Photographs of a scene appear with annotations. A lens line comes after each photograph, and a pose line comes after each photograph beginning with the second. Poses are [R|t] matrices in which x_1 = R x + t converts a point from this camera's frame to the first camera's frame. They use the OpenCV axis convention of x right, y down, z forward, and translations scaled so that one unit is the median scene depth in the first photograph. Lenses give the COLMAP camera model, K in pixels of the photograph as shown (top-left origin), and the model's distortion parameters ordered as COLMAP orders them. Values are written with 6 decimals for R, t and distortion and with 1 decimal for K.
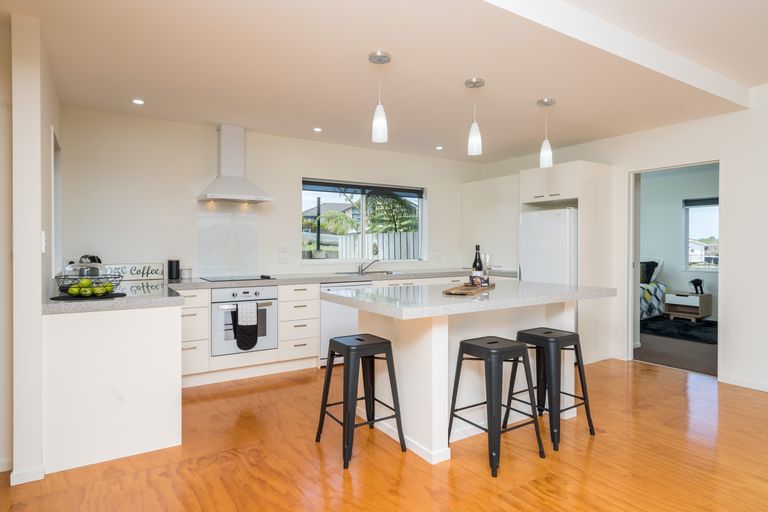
lens RADIAL K [[440.0, 0, 380.1], [0, 440.0, 243.0], [0, 0, 1]] dist [0.001476, 0.000275]
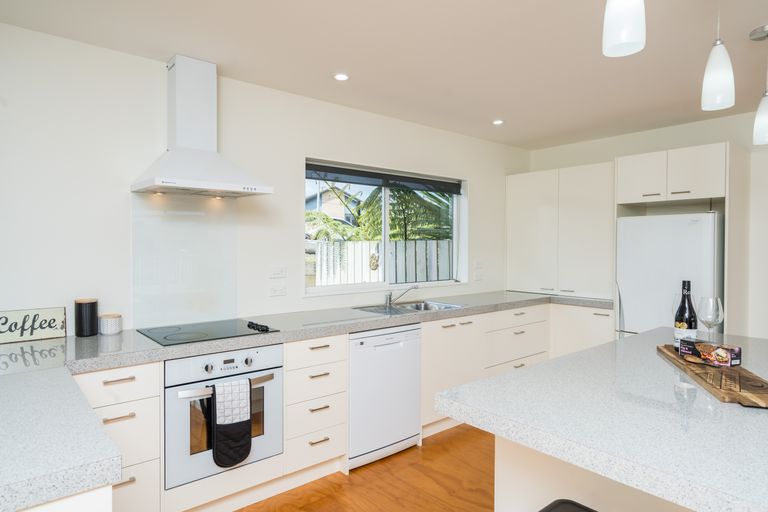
lens RADIAL K [[462.7, 0, 382.9], [0, 462.7, 249.5], [0, 0, 1]] dist [0.002607, 0.002367]
pose [[0.991208, 0.000475, 0.132315, -0.183436], [-0.002300, 0.999904, 0.013639, -0.032536], [-0.132296, -0.013823, 0.991114, 0.389916]]
